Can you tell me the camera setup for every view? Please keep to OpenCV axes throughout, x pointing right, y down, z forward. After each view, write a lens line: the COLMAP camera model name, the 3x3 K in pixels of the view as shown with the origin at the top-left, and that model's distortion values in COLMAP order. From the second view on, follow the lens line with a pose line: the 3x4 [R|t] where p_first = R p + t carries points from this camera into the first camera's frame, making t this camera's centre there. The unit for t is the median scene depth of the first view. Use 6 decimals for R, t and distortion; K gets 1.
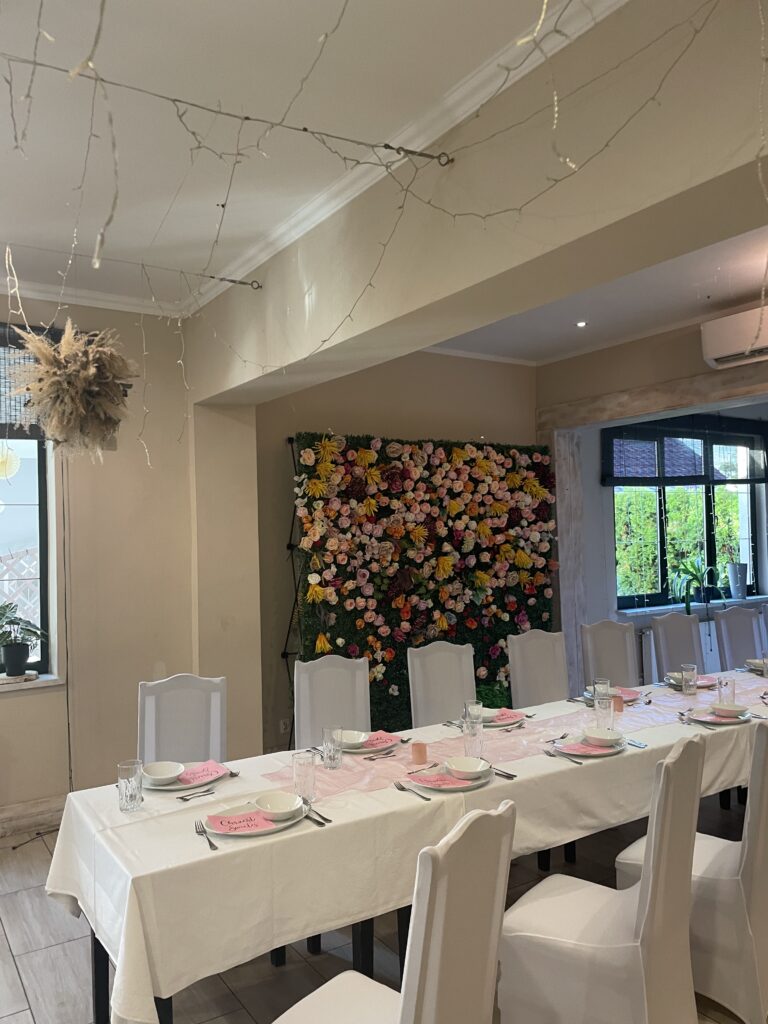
lens RADIAL K [[796.2, 0, 384.0], [0, 796.2, 512.0], [0, 0, 1]] dist [0.035767, -0.006427]
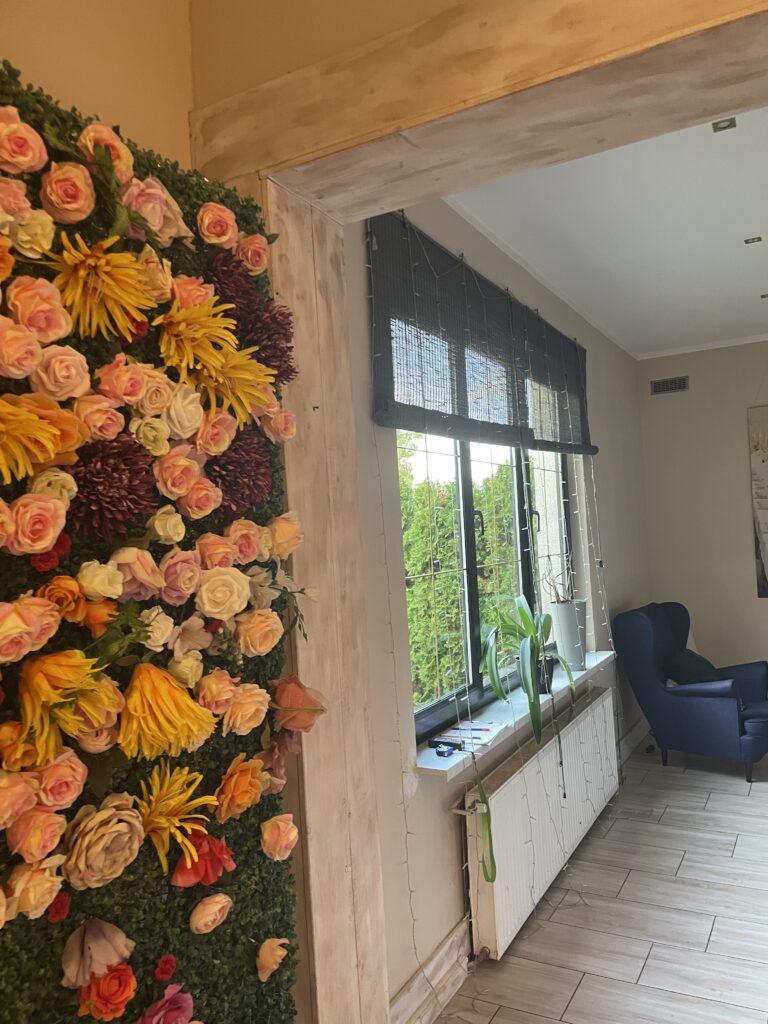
lens RADIAL K [[796.2, 0, 384.0], [0, 796.2, 512.0], [0, 0, 1]] dist [0.035767, -0.006427]
pose [[0.892574, -0.015631, 0.450631, 0.134022], [0.024969, 0.999579, -0.014784, 0.014390], [-0.450210, 0.024448, 0.892588, 0.795804]]
